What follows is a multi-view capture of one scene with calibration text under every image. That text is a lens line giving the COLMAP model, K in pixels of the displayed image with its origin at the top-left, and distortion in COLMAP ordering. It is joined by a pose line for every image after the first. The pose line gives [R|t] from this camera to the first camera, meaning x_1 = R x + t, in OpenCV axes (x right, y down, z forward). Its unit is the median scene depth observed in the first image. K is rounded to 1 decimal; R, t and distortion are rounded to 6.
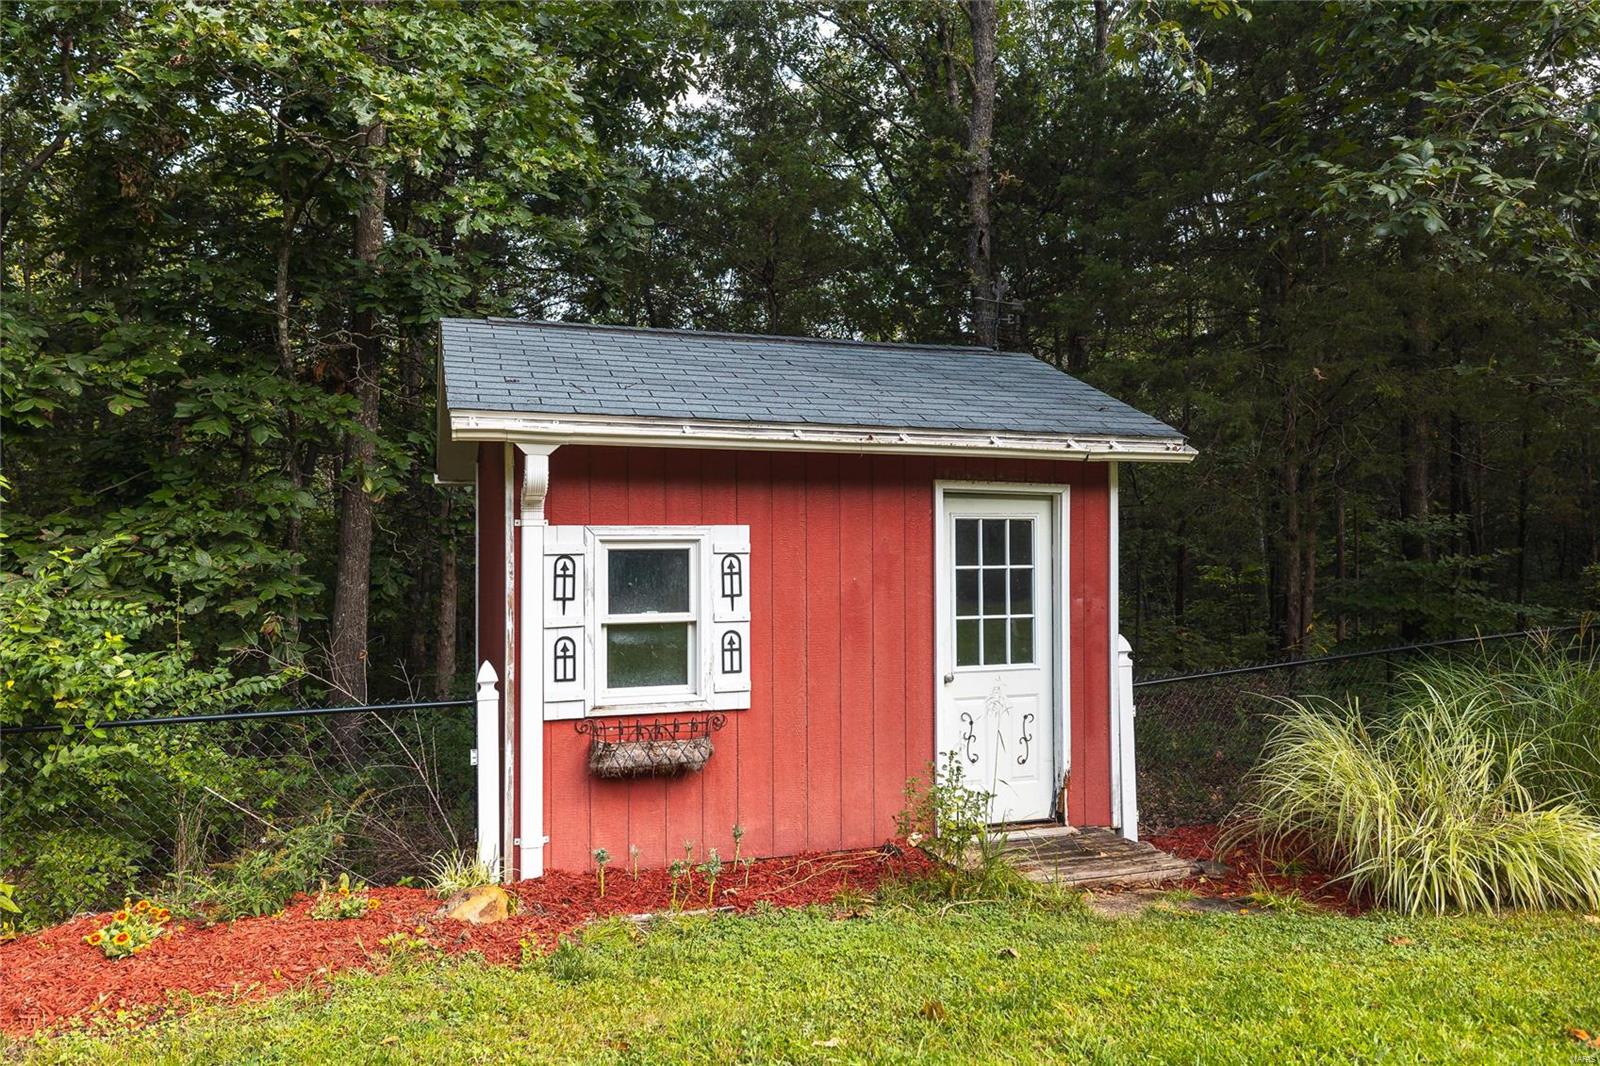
lens RADIAL K [[1077.8, 0, 790.9], [0, 1077.8, 527.3], [0, 0, 1]] dist [0.004694, 0.001313]
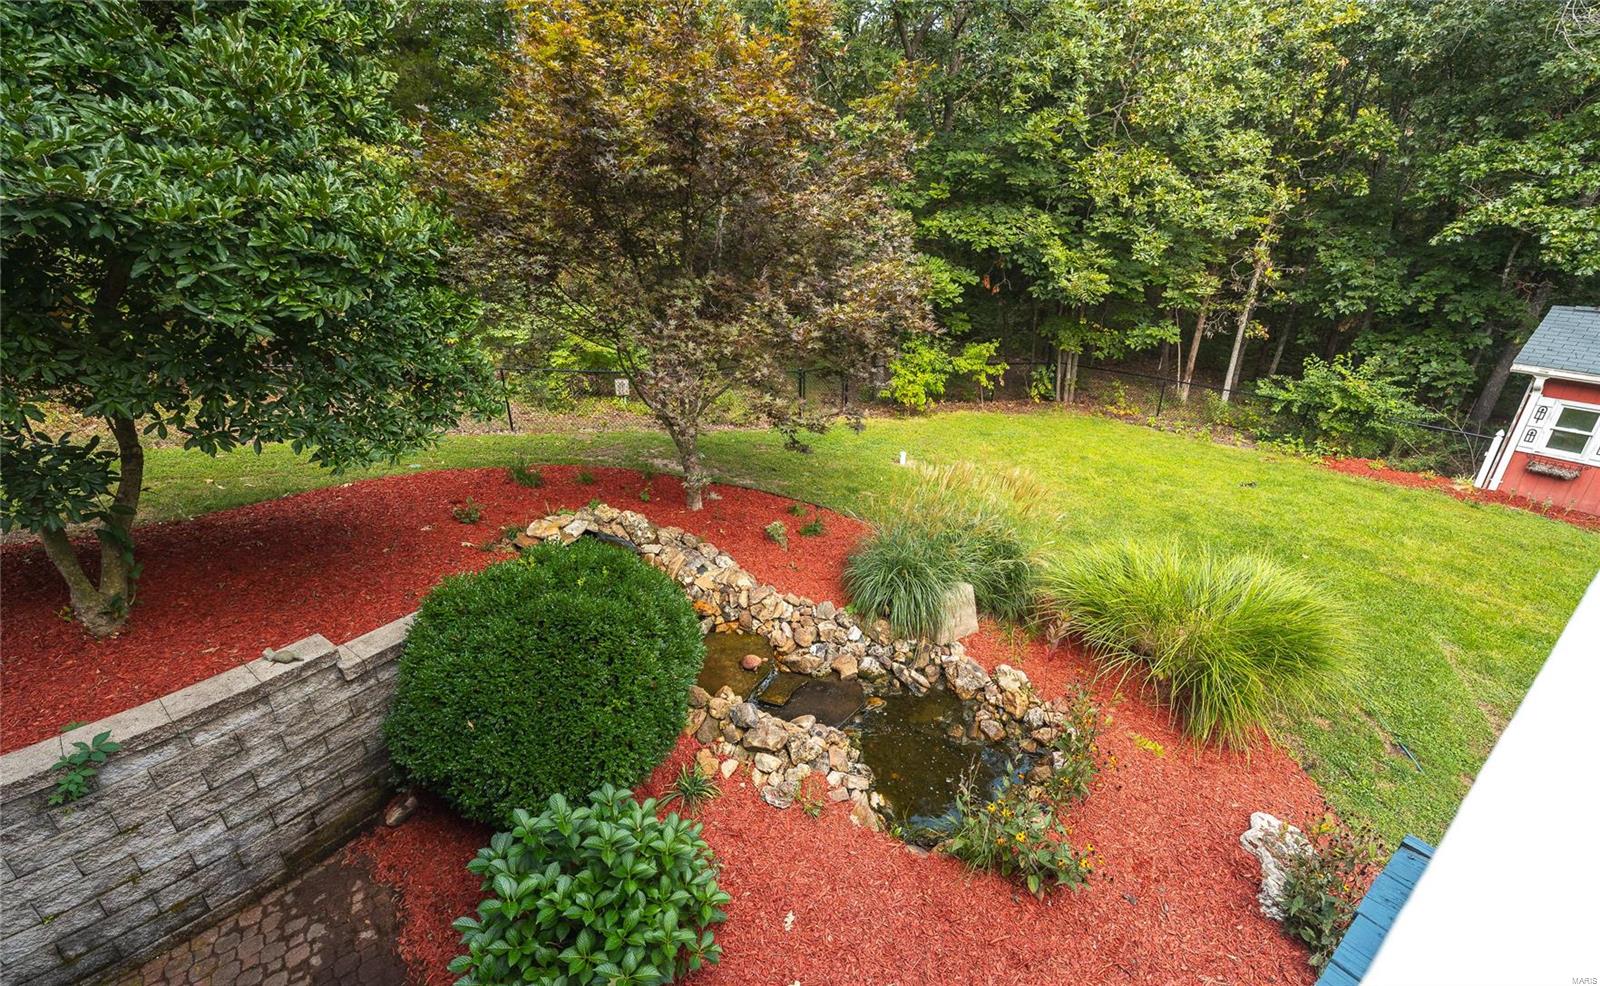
lens RADIAL K [[682.8, 0, 807.1], [0, 682.8, 506.9], [0, 0, 1]] dist [0.004061, 0.000263]
pose [[0.317520, 0.396661, -0.861302, 1.009427], [0.012031, 0.906547, 0.421933, -0.608941], [0.948175, -0.144334, 0.283074, -1.799557]]
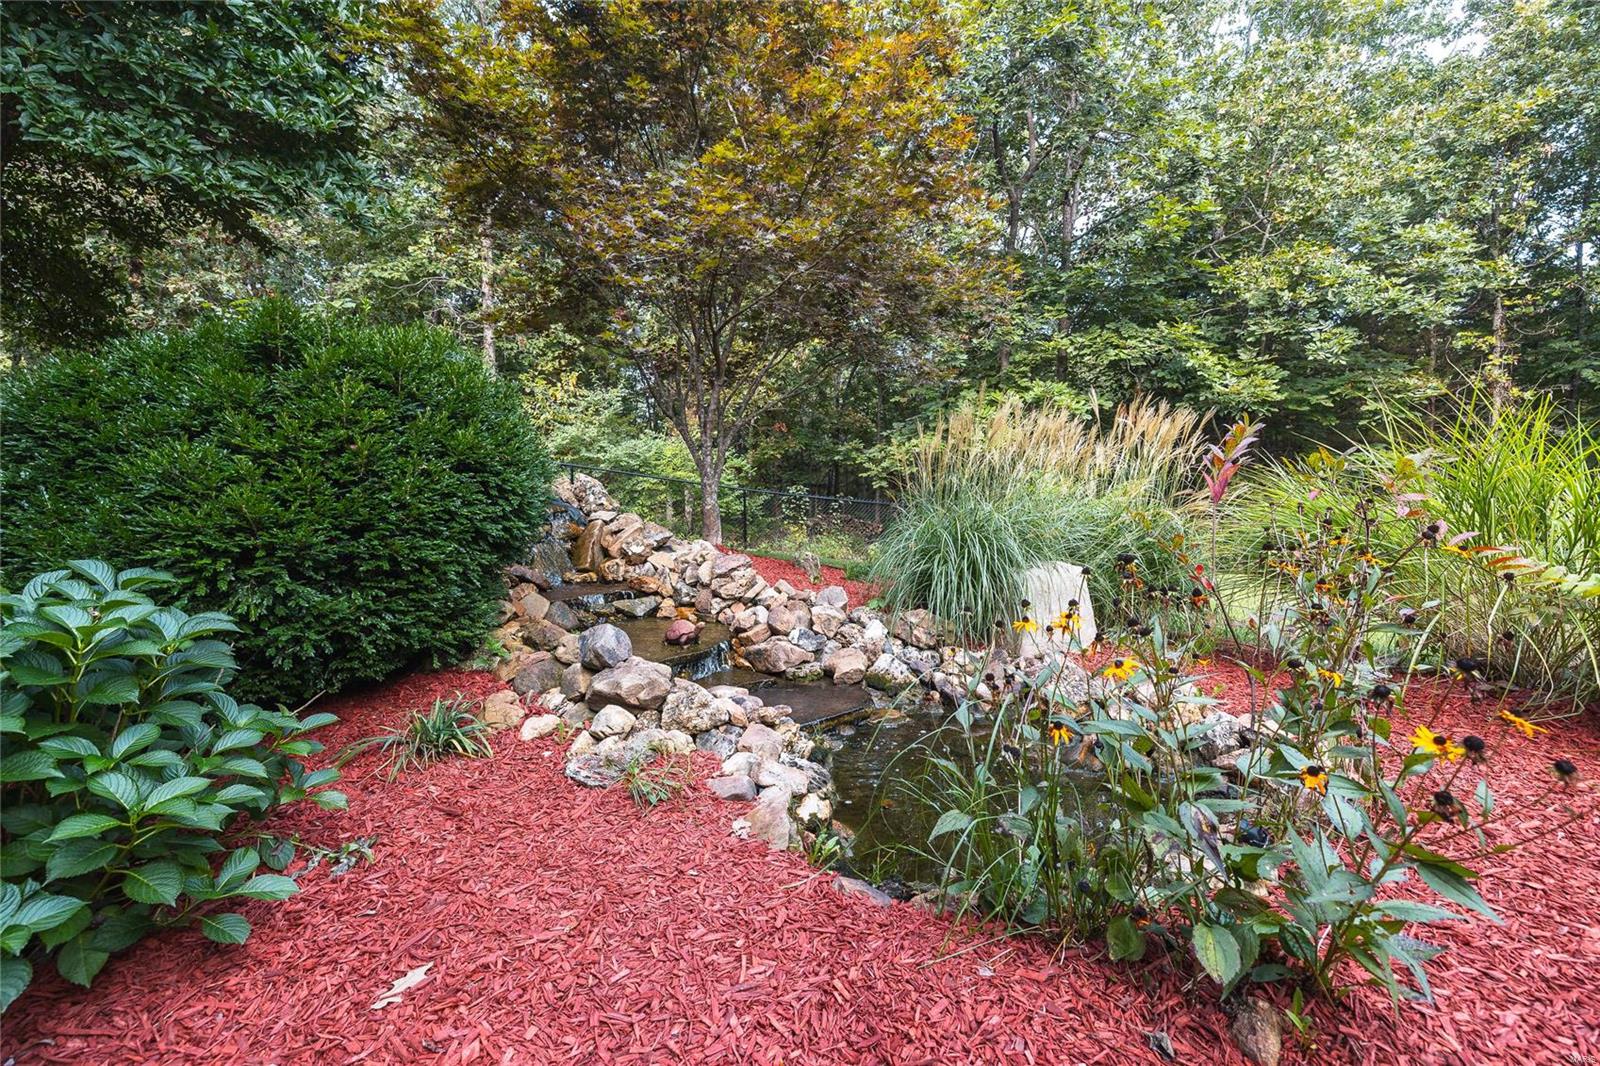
lens RADIAL K [[671.9, 0, 805.5], [0, 671.9, 525.8], [0, 0, 1]] dist [0.004017, 0.000101]
pose [[0.090887, 0.057531, -0.994198, 0.784576], [0.037894, 0.997407, 0.061181, -0.064003], [0.995140, -0.043235, 0.088471, -1.546478]]
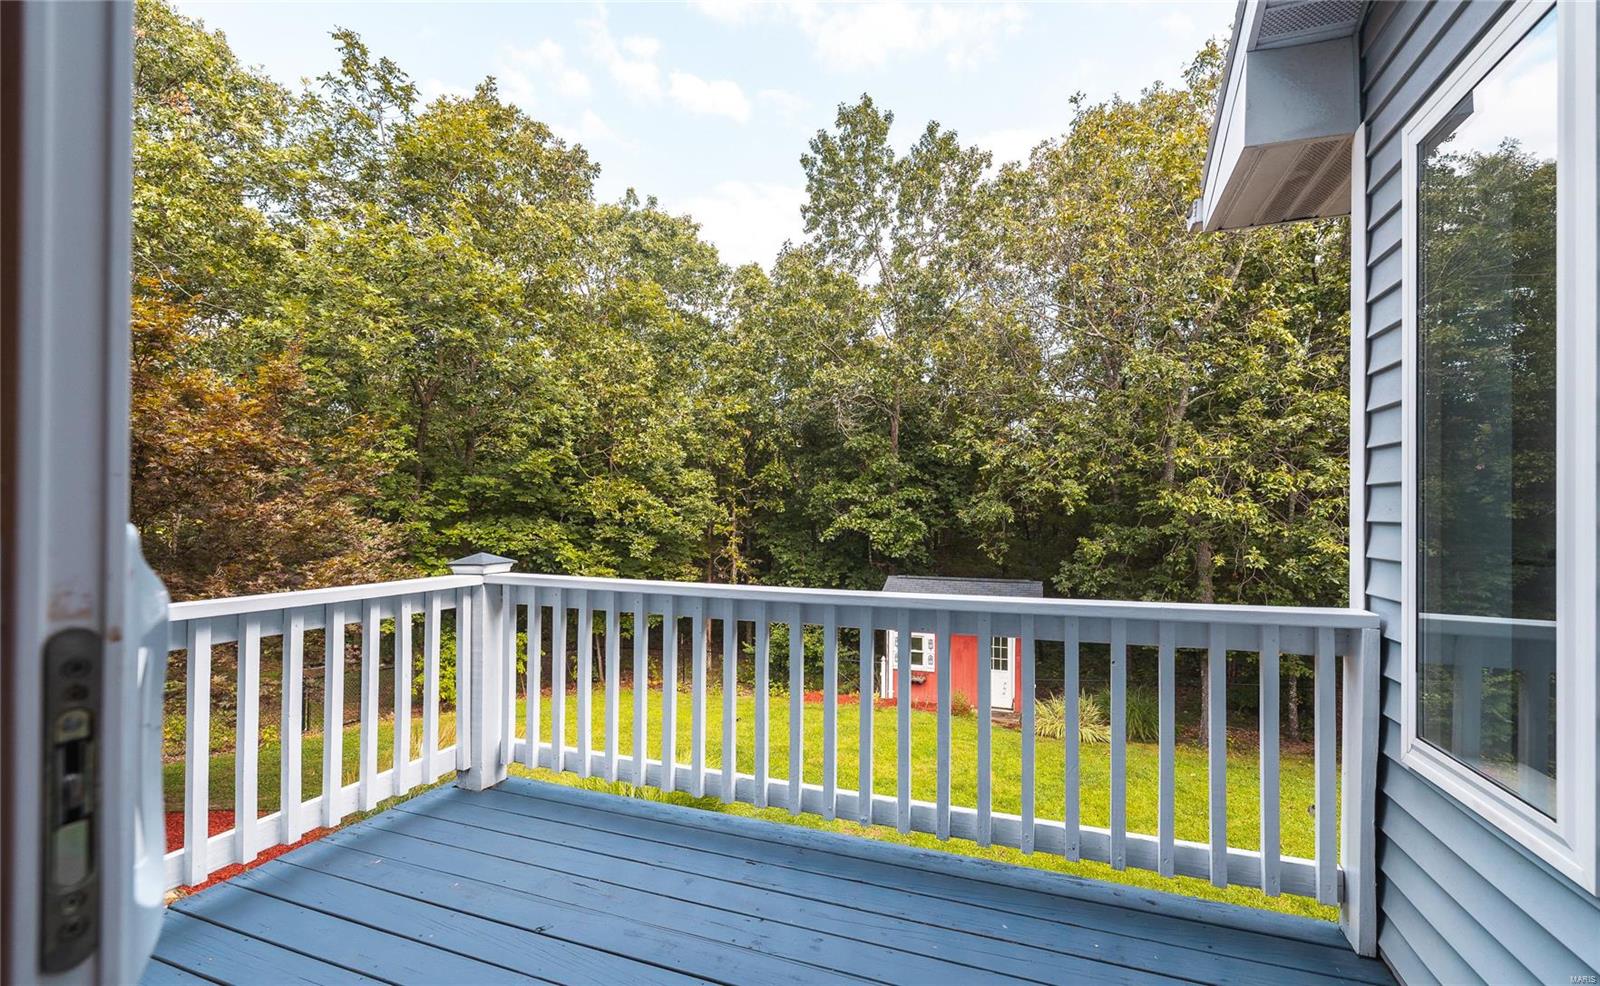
lens RADIAL K [[682.8, 0, 801.3], [0, 682.8, 514.2], [0, 0, 1]] dist [0.004061, 0.000263]
pose [[0.778530, 0.007327, -0.627565, 1.451477], [0.001953, 0.999899, 0.014097, -0.599595], [0.627605, -0.012200, 0.778437, -1.793279]]
